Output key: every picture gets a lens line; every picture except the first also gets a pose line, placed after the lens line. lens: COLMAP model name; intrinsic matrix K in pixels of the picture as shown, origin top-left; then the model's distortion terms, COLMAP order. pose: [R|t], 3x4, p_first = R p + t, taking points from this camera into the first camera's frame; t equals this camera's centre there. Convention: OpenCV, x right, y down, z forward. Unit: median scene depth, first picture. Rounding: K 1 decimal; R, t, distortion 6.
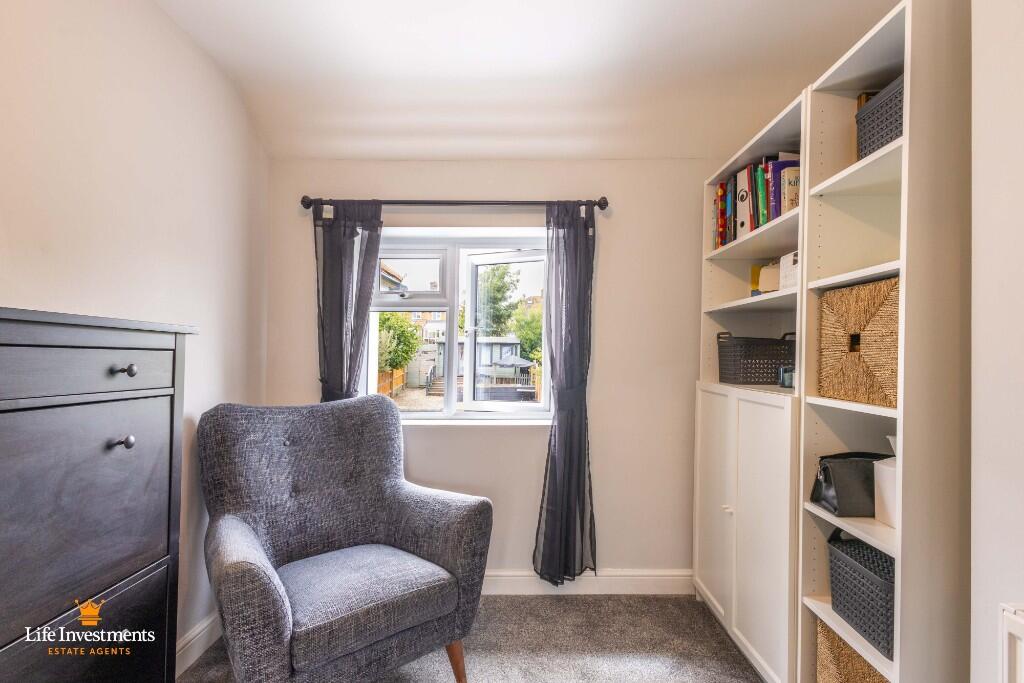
lens RADIAL K [[472.9, 0, 522.6], [0, 472.9, 352.3], [0, 0, 1]] dist [0.010274, -0.002145]
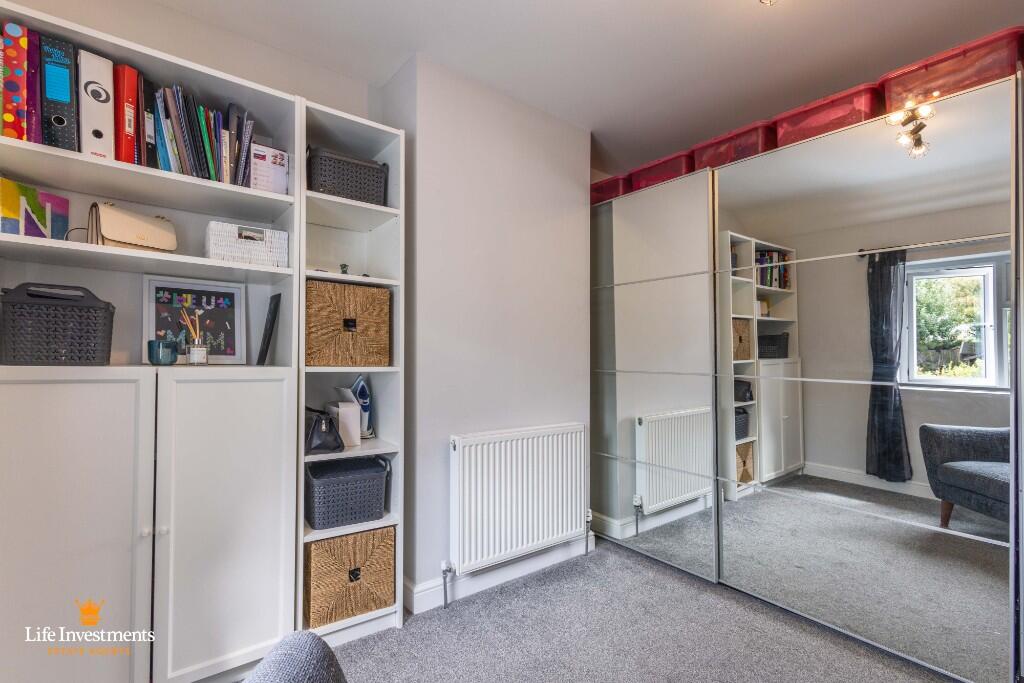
lens RADIAL K [[472.9, 0, 507.8], [0, 472.9, 347.6], [0, 0, 1]] dist [0.010274, -0.002145]
pose [[-0.602292, -0.010521, 0.798206, -0.469738], [-0.026217, 0.999634, -0.006606, 0.029920], [-0.797845, -0.024906, -0.602348, 0.969862]]
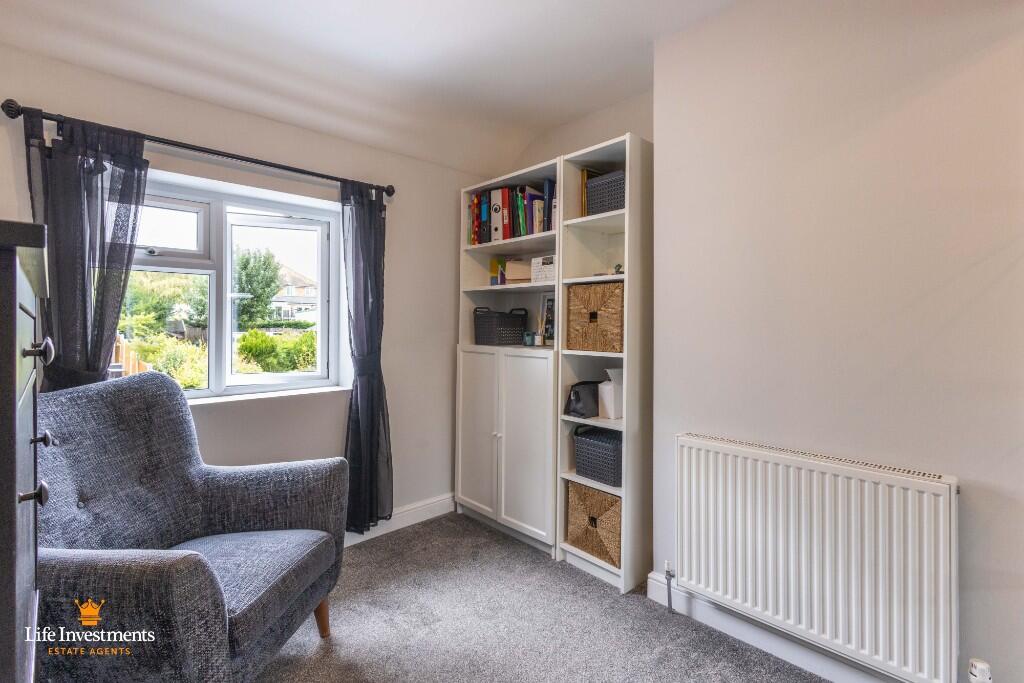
lens RADIAL K [[472.9, 0, 512.1], [0, 472.9, 332.4], [0, 0, 1]] dist [0.010274, -0.002145]
pose [[0.729467, -0.012521, 0.683901, -0.463782], [-0.002897, 0.999767, 0.021394, -0.000294], [-0.684009, -0.017588, 0.729261, -0.040494]]
